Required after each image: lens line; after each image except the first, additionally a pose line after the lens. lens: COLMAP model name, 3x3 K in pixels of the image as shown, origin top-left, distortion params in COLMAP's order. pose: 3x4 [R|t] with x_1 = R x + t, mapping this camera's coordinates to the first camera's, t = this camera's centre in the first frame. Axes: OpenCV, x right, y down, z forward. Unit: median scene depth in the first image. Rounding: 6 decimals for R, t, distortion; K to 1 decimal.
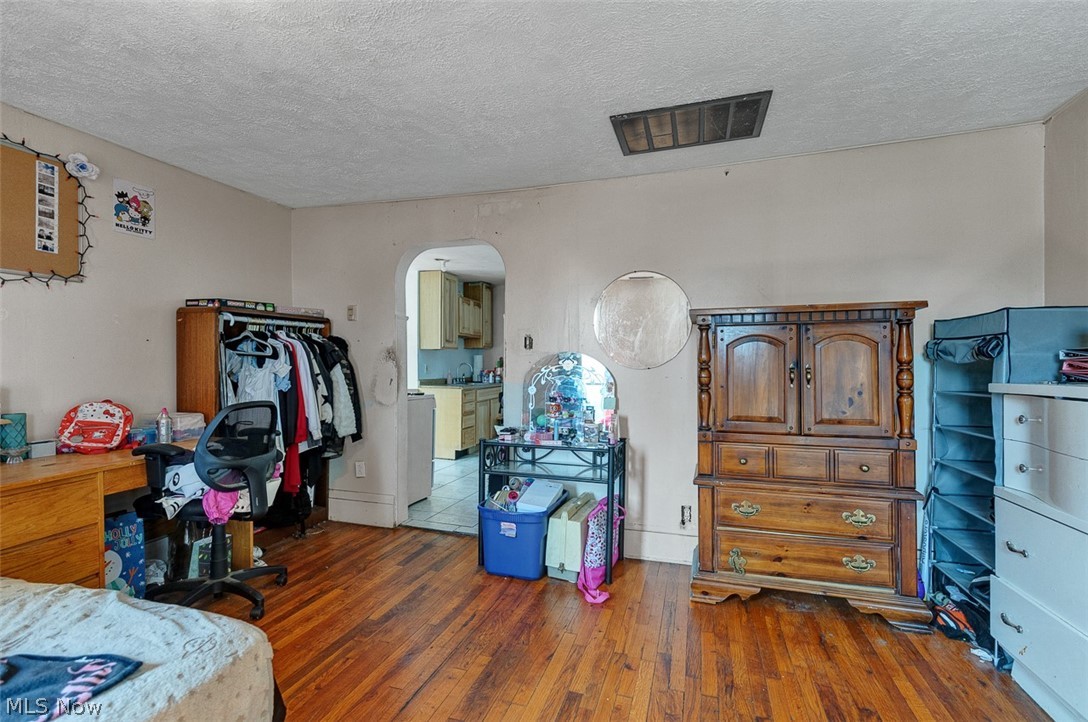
lens RADIAL K [[504.4, 0, 539.3], [0, 504.4, 353.1], [0, 0, 1]] dist [-0.003902, -0.000309]
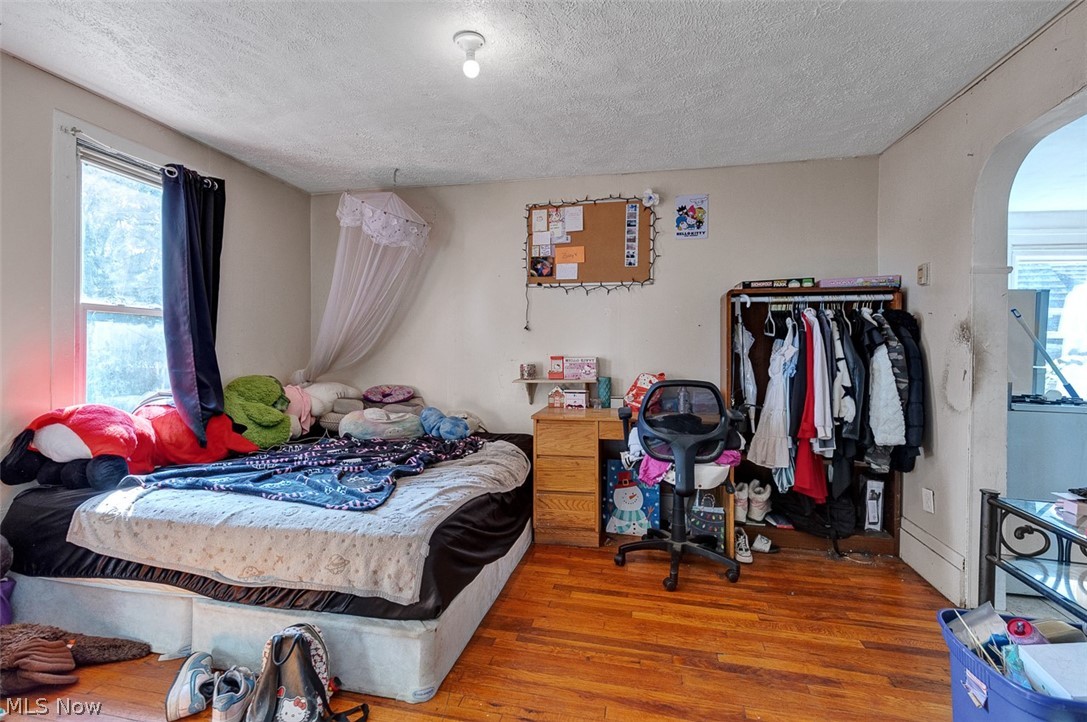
lens RADIAL K [[503.9, 0, 538.8], [0, 503.9, 353.1], [0, 0, 1]] dist [-0.003902, -0.000309]
pose [[0.076561, 0.005335, -0.997051, 0.361122], [0.005600, 0.999968, 0.005781, 0.029089], [0.997049, -0.006026, 0.076528, 0.533640]]
